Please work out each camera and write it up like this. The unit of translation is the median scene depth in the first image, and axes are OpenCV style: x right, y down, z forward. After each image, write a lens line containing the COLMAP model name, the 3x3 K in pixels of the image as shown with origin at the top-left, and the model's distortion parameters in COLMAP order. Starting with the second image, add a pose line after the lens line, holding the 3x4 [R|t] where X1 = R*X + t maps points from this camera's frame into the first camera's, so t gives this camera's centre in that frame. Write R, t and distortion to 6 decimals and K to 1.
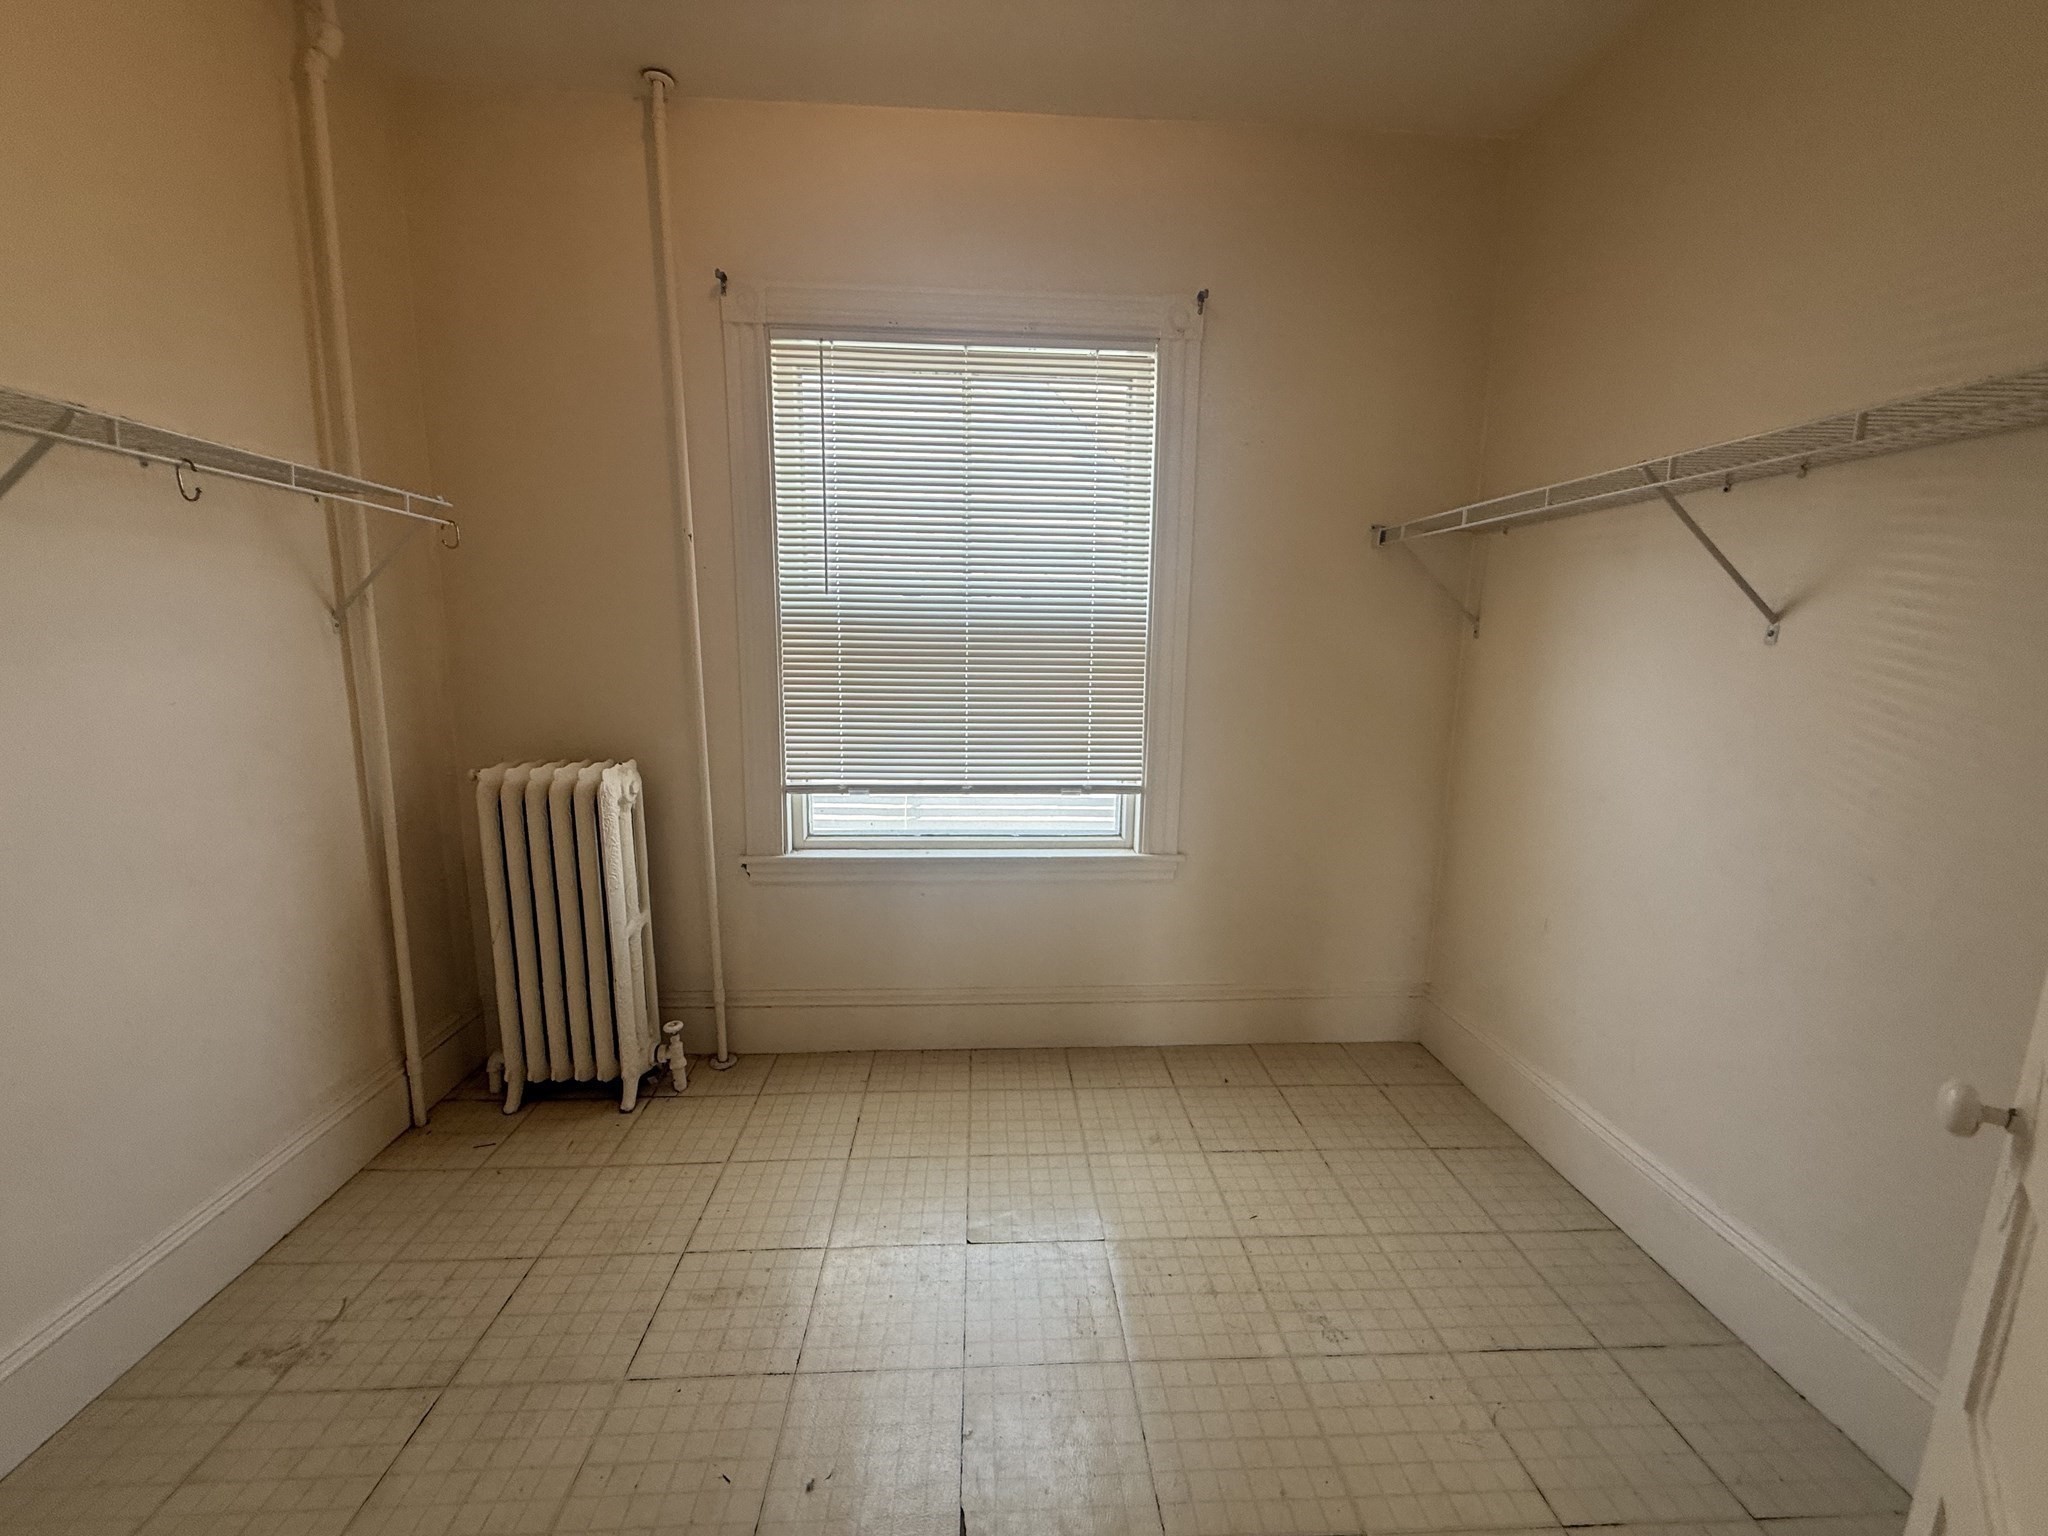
lens RADIAL K [[821.3, 0, 1028.1], [0, 821.3, 765.7], [0, 0, 1]] dist [0.000707, 0.000099]
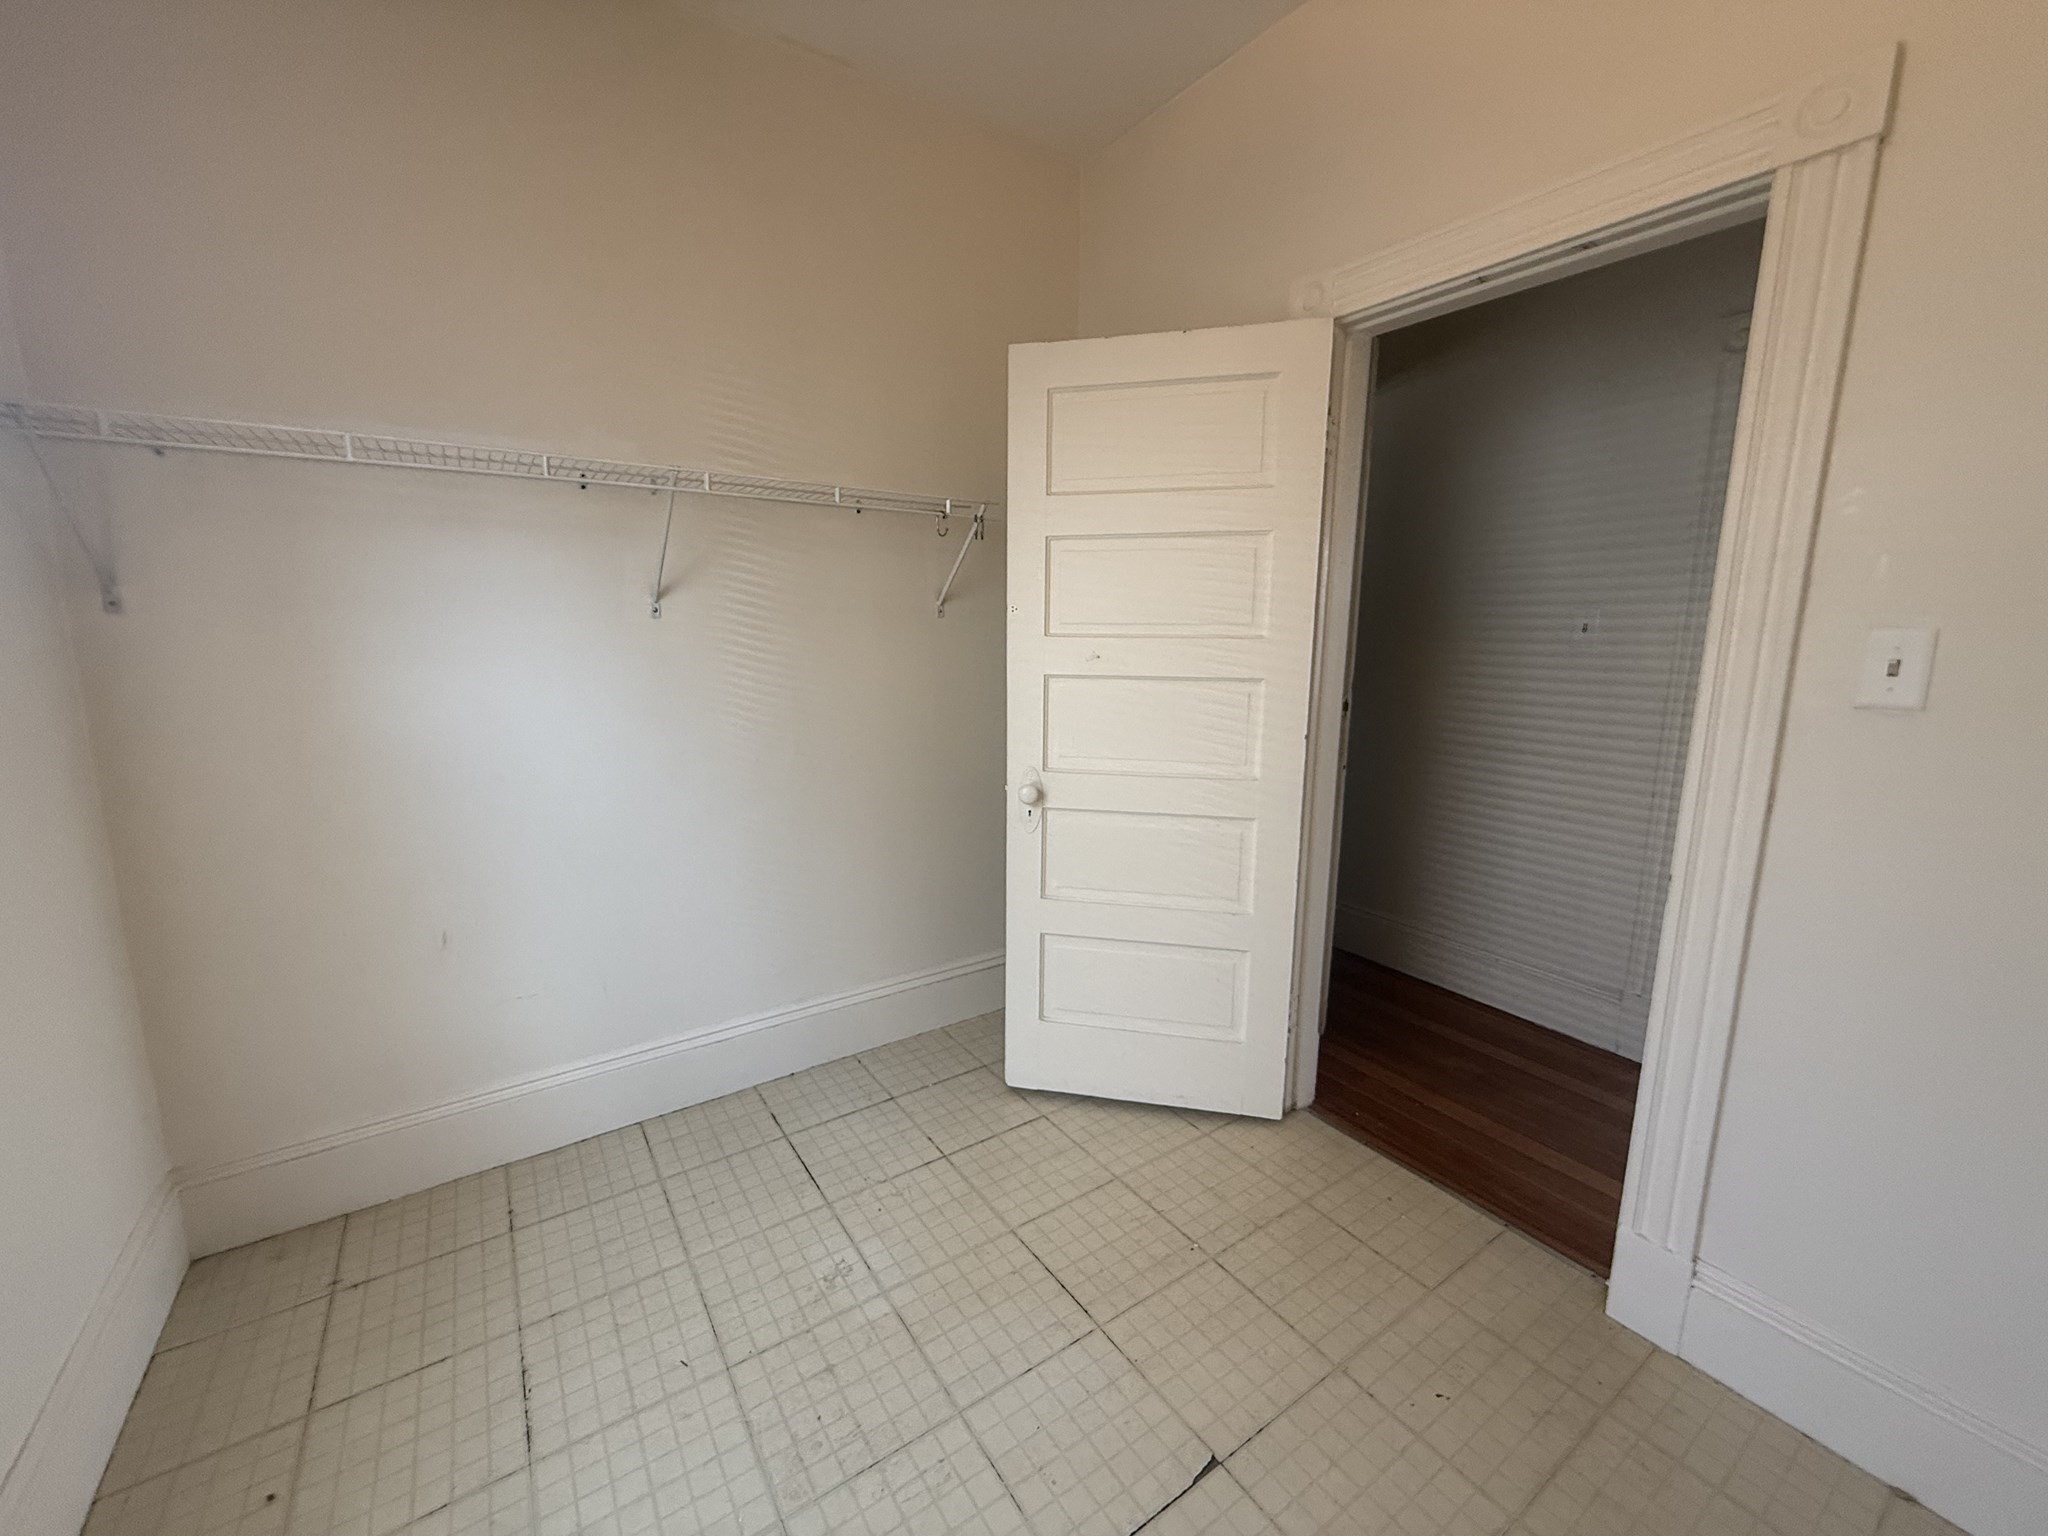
lens RADIAL K [[821.3, 0, 1028.1], [0, 821.3, 765.7], [0, 0, 1]] dist [0.000707, 0.000099]
pose [[-0.525811, -0.158167, 0.835767, -0.431643], [0.123120, 0.958060, 0.258770, -0.144433], [-0.841644, 0.238964, -0.484285, 0.916700]]
